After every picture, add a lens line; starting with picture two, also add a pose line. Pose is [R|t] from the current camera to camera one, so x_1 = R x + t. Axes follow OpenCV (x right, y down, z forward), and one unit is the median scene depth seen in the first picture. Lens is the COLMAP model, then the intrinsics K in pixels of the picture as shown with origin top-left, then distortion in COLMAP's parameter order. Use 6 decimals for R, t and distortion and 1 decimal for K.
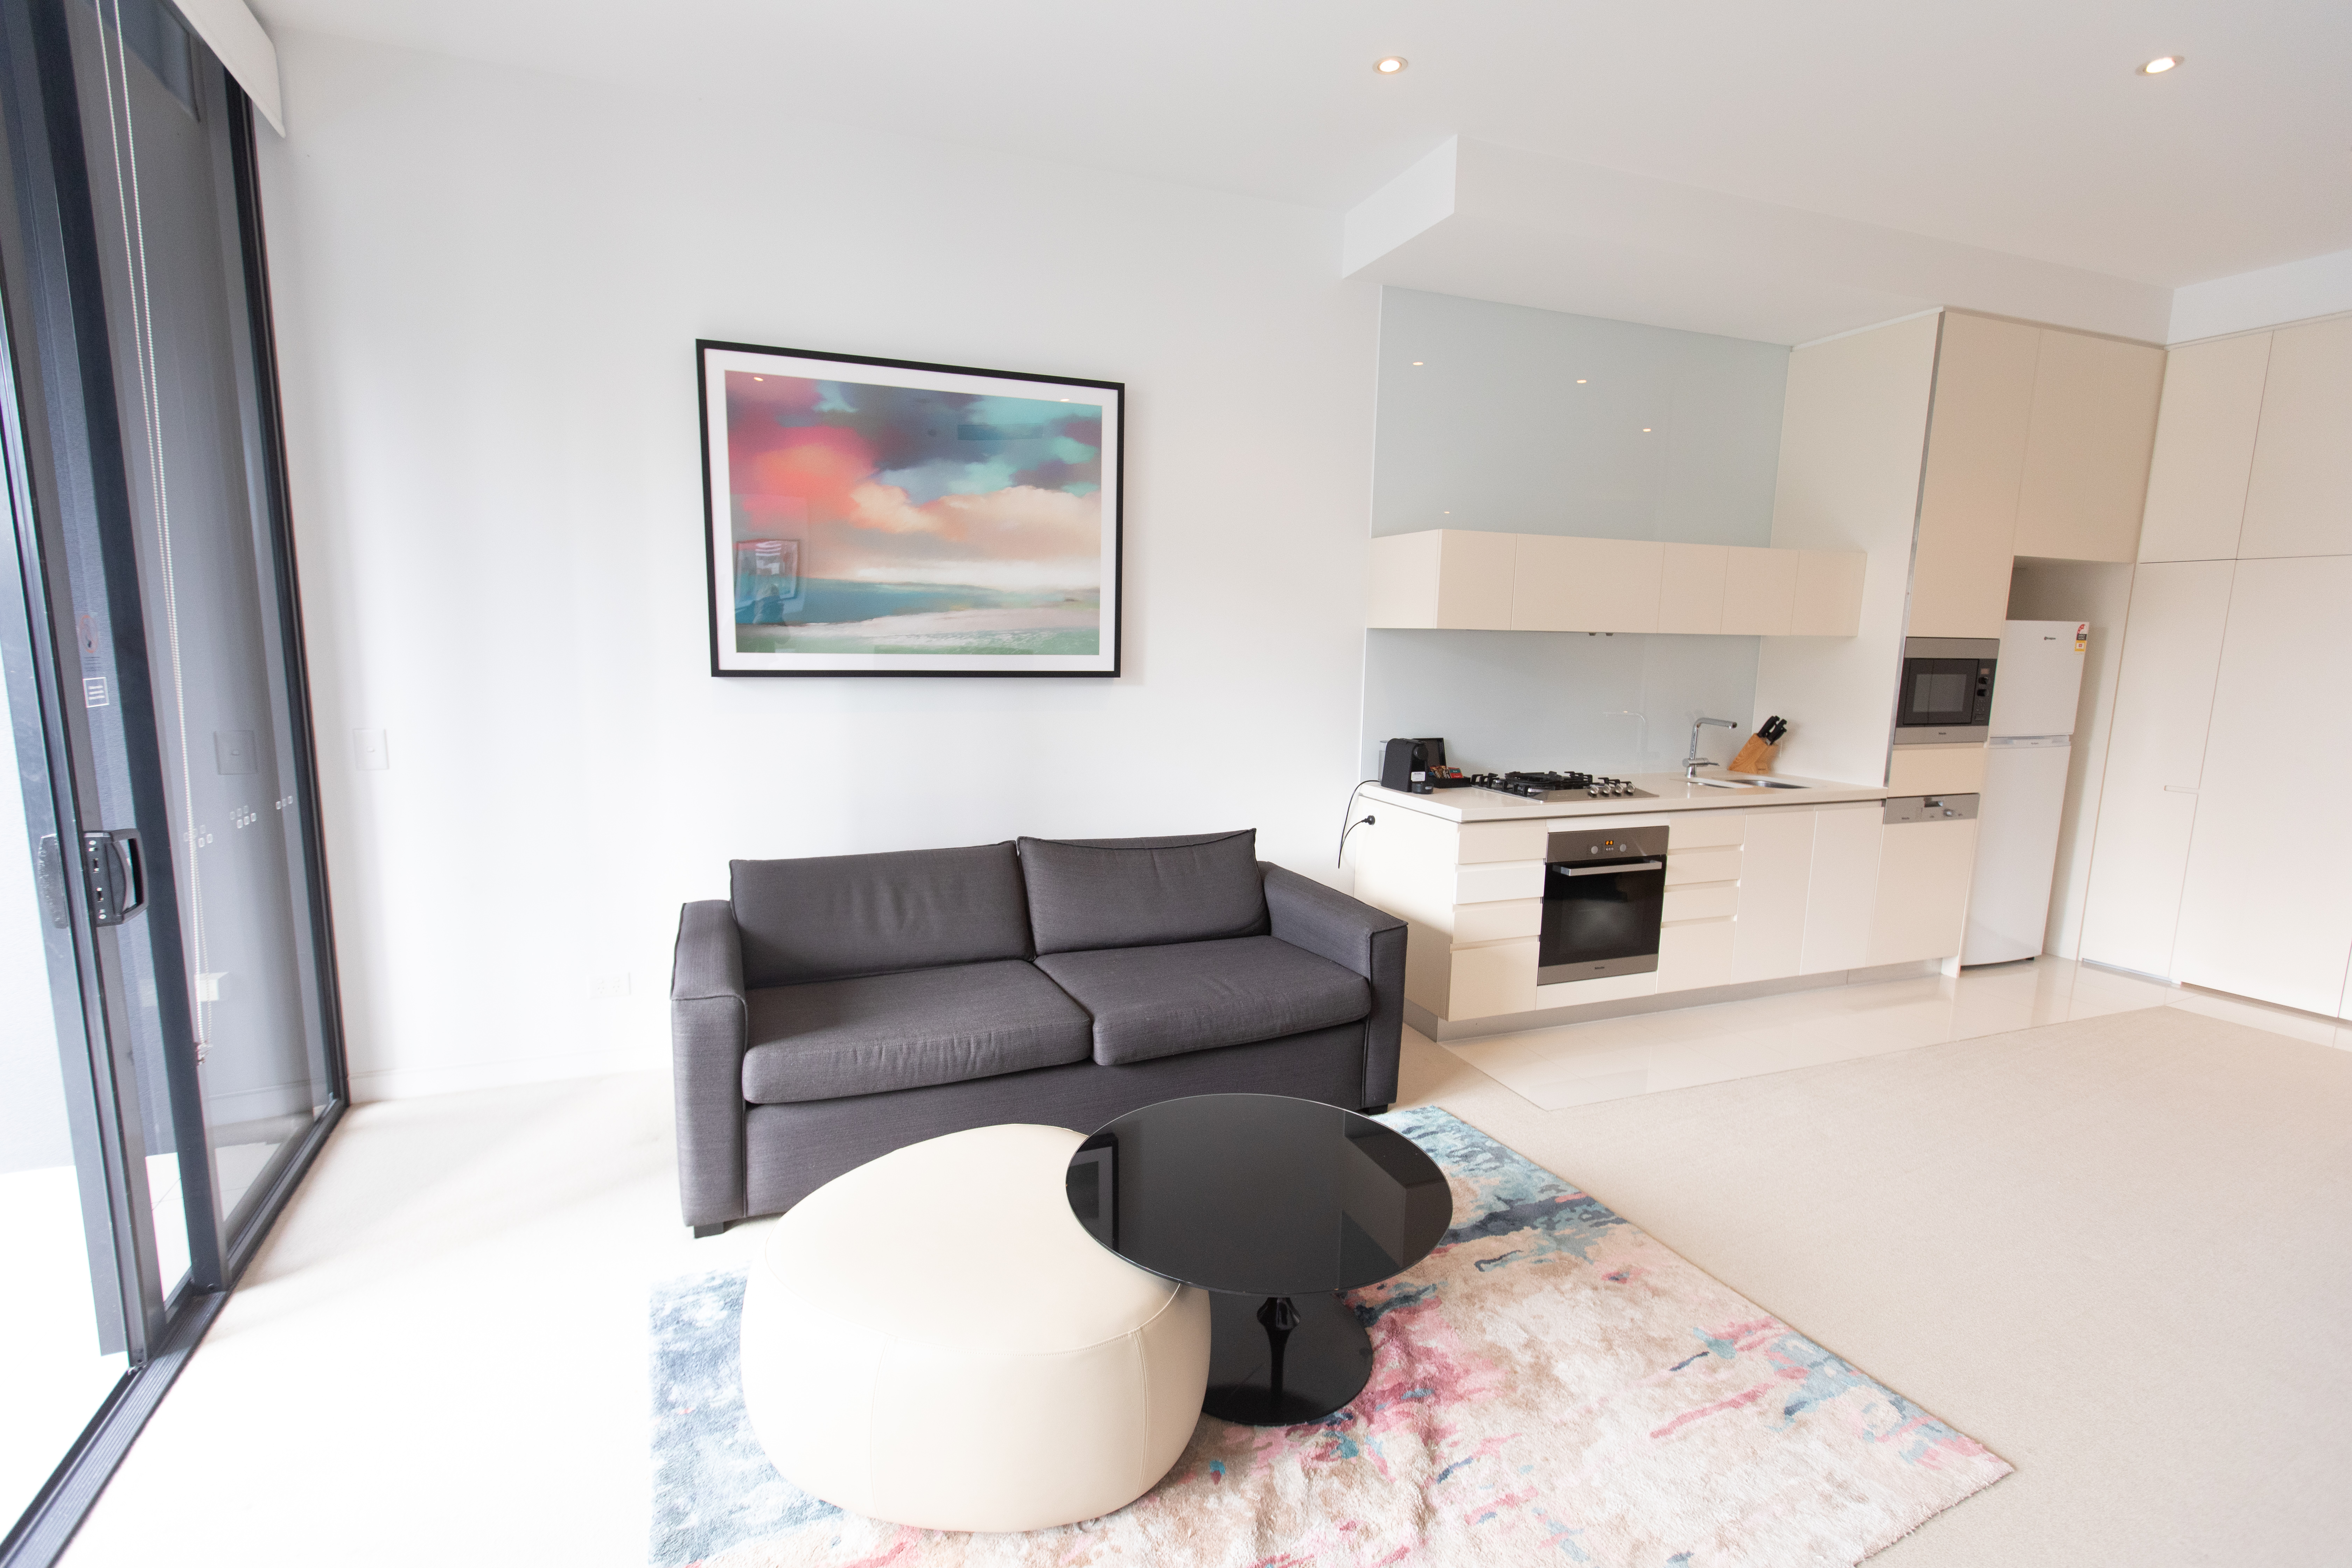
lens RADIAL K [[1036.6, 0, 1170.8], [0, 1036.6, 777.9], [0, 0, 1]] dist [0.001298, 0.000470]
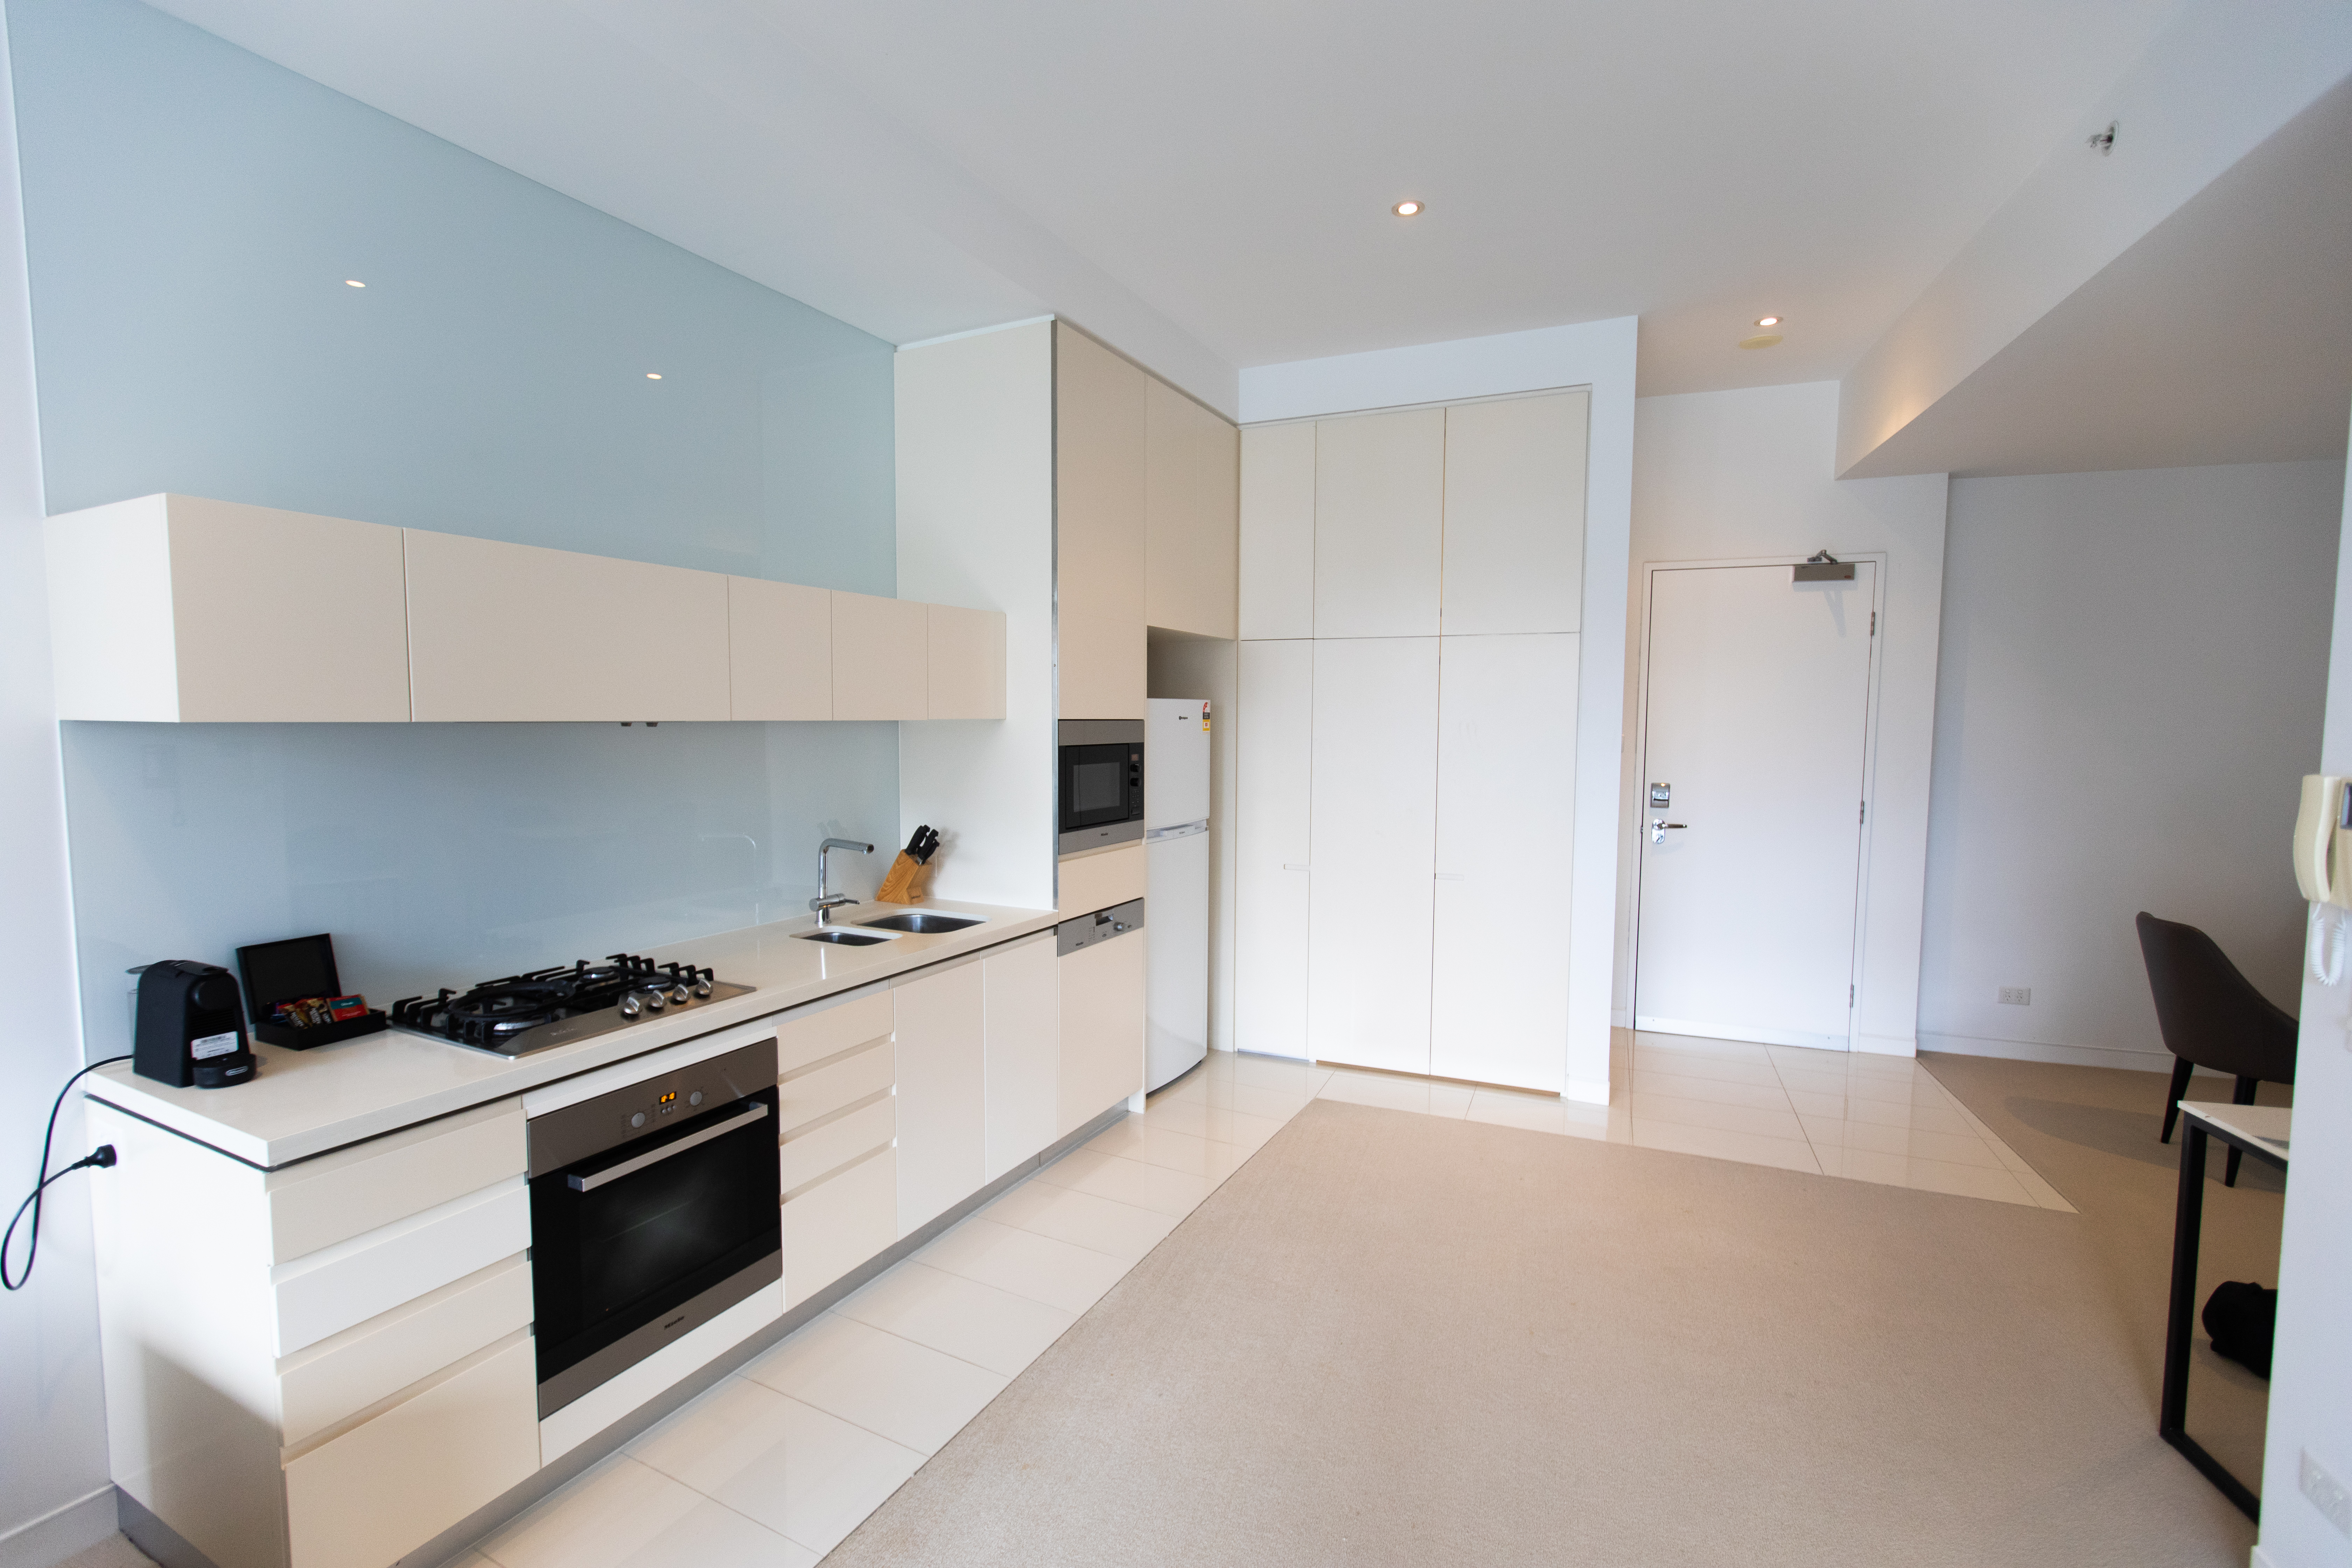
lens RADIAL K [[1057.1, 0, 1173.4], [0, 1057.1, 792.2], [0, 0, 1]] dist [0.015220, 0.000391]
pose [[0.737670, -0.062425, 0.672269, 0.219571], [0.104352, 0.994293, -0.022176, -0.052094], [-0.667048, 0.086512, 0.739974, 0.336962]]
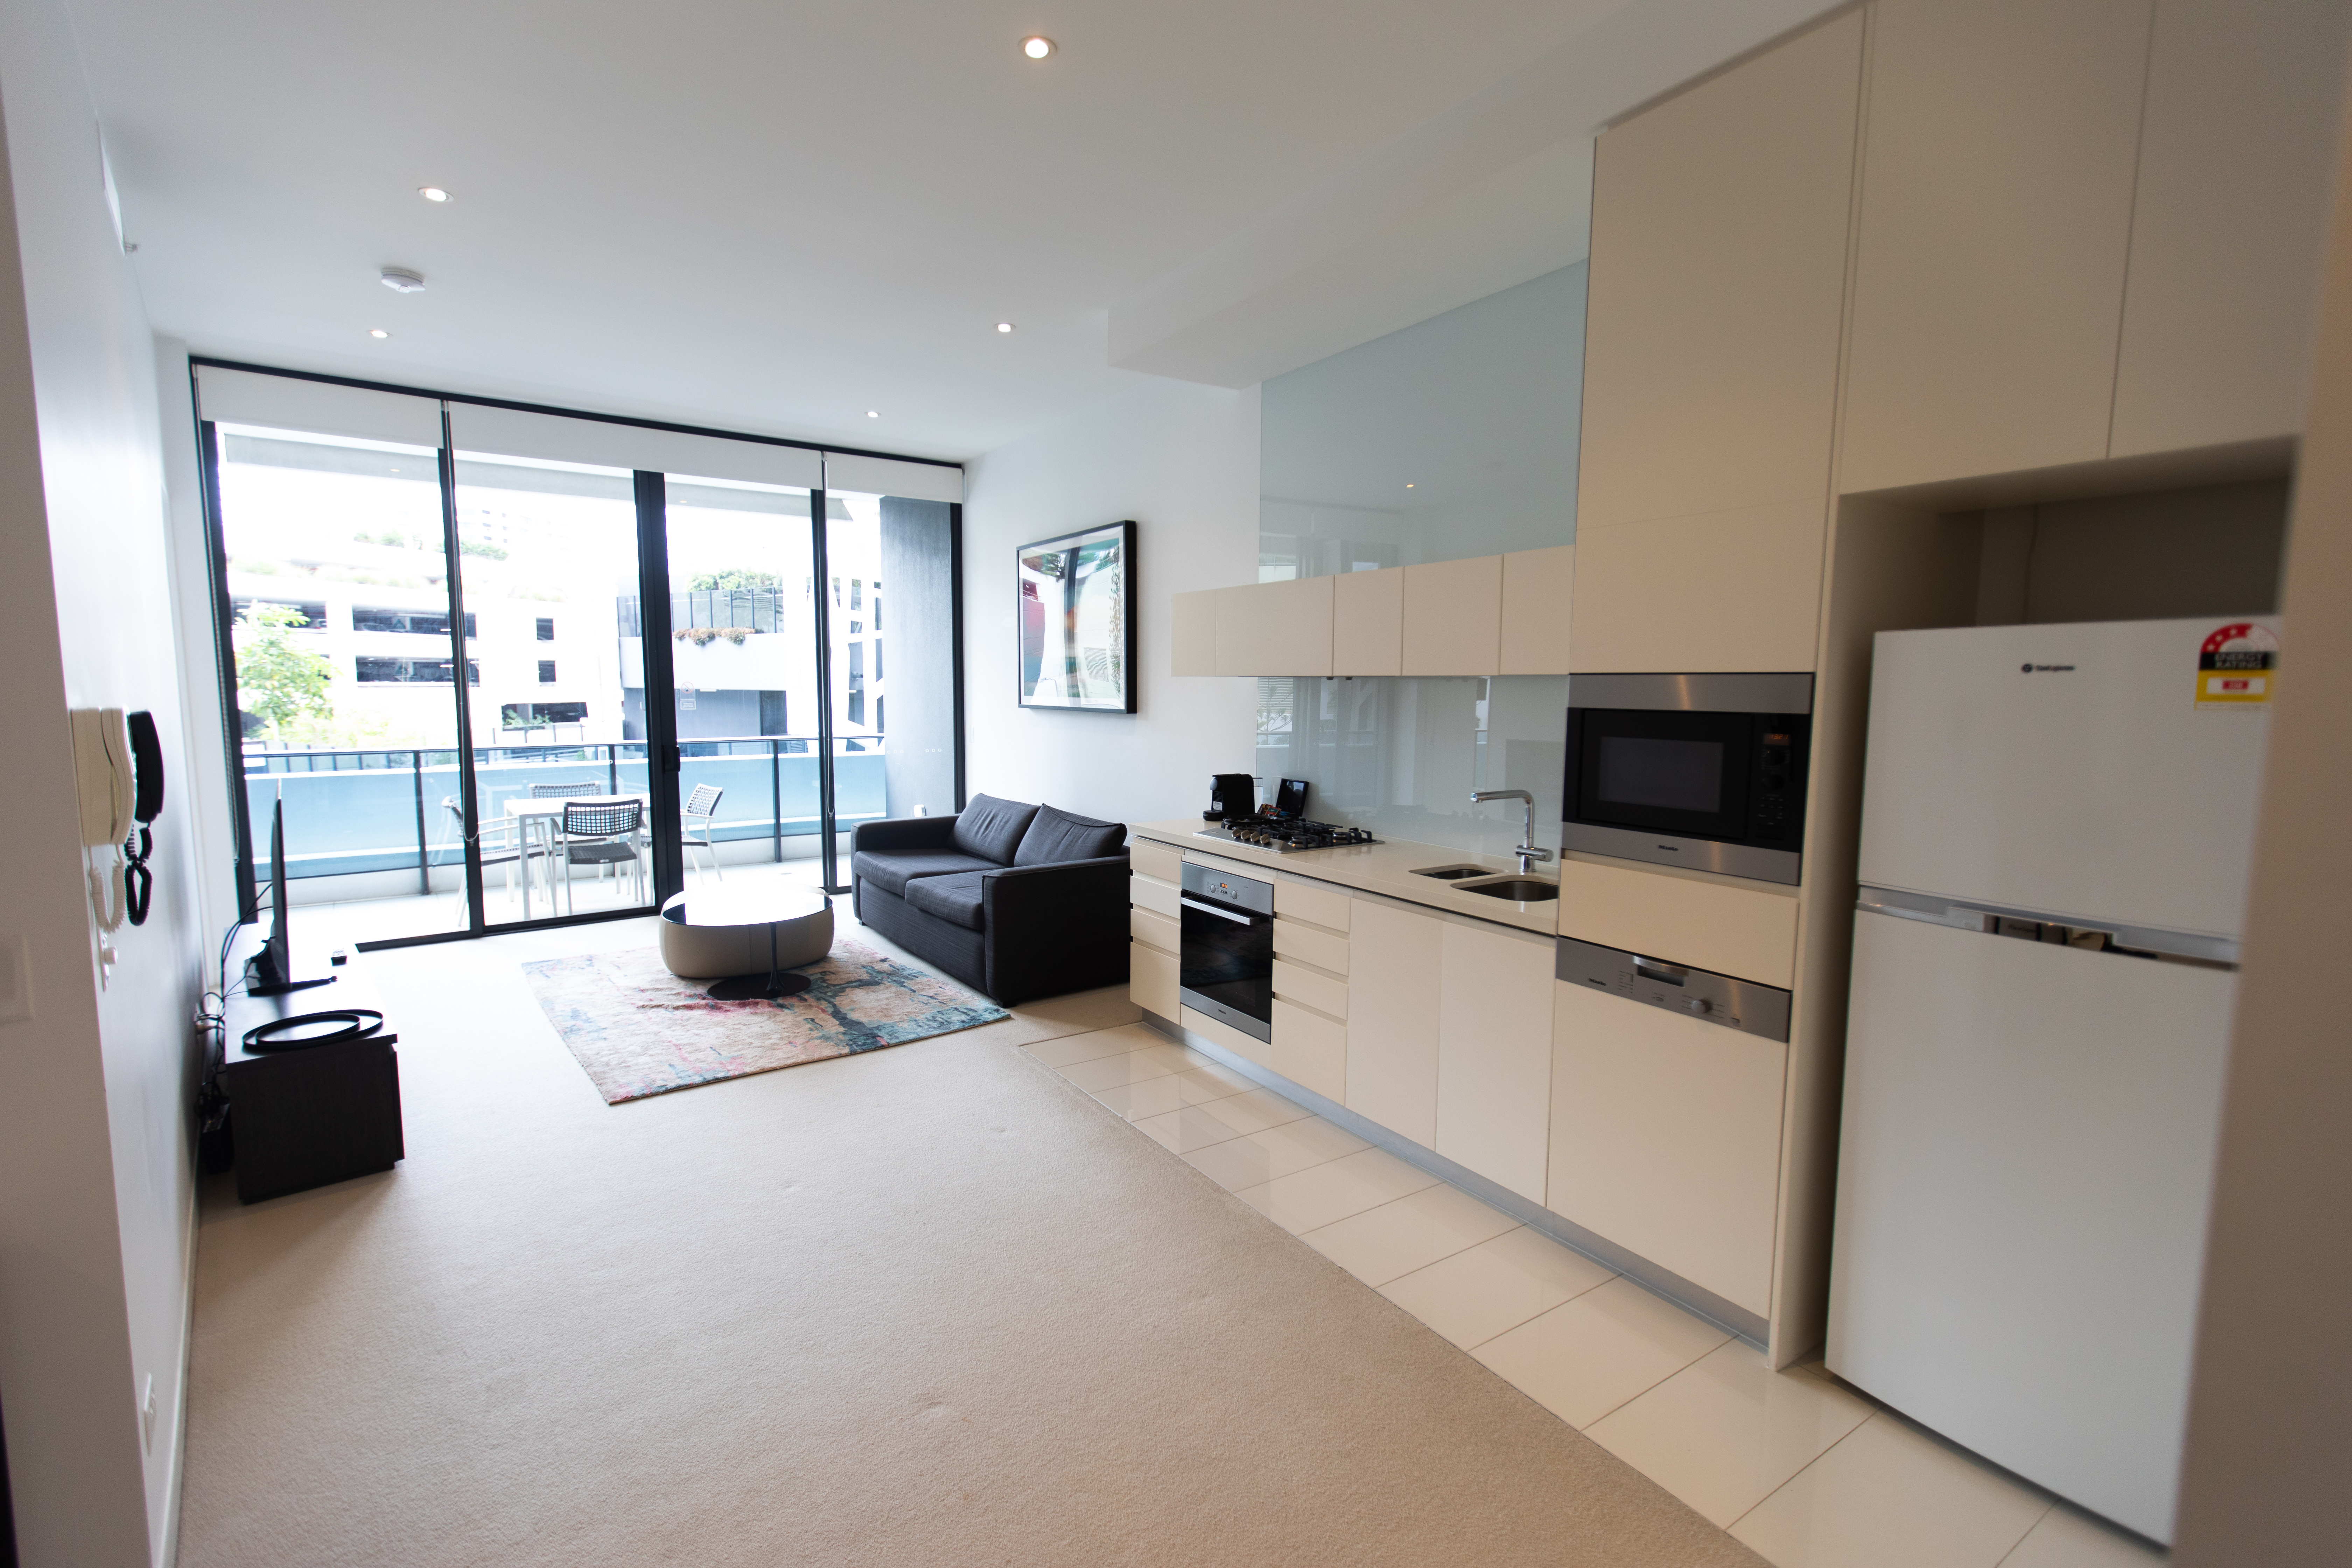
lens RADIAL K [[1057.1, 0, 1173.4], [0, 1057.1, 792.2], [0, 0, 1]] dist [0.015220, 0.000391]
pose [[0.229363, 0.088766, -0.969285, 1.227705], [-0.131777, 0.989496, 0.059435, -0.071041], [0.964379, 0.114098, 0.238651, 0.615162]]
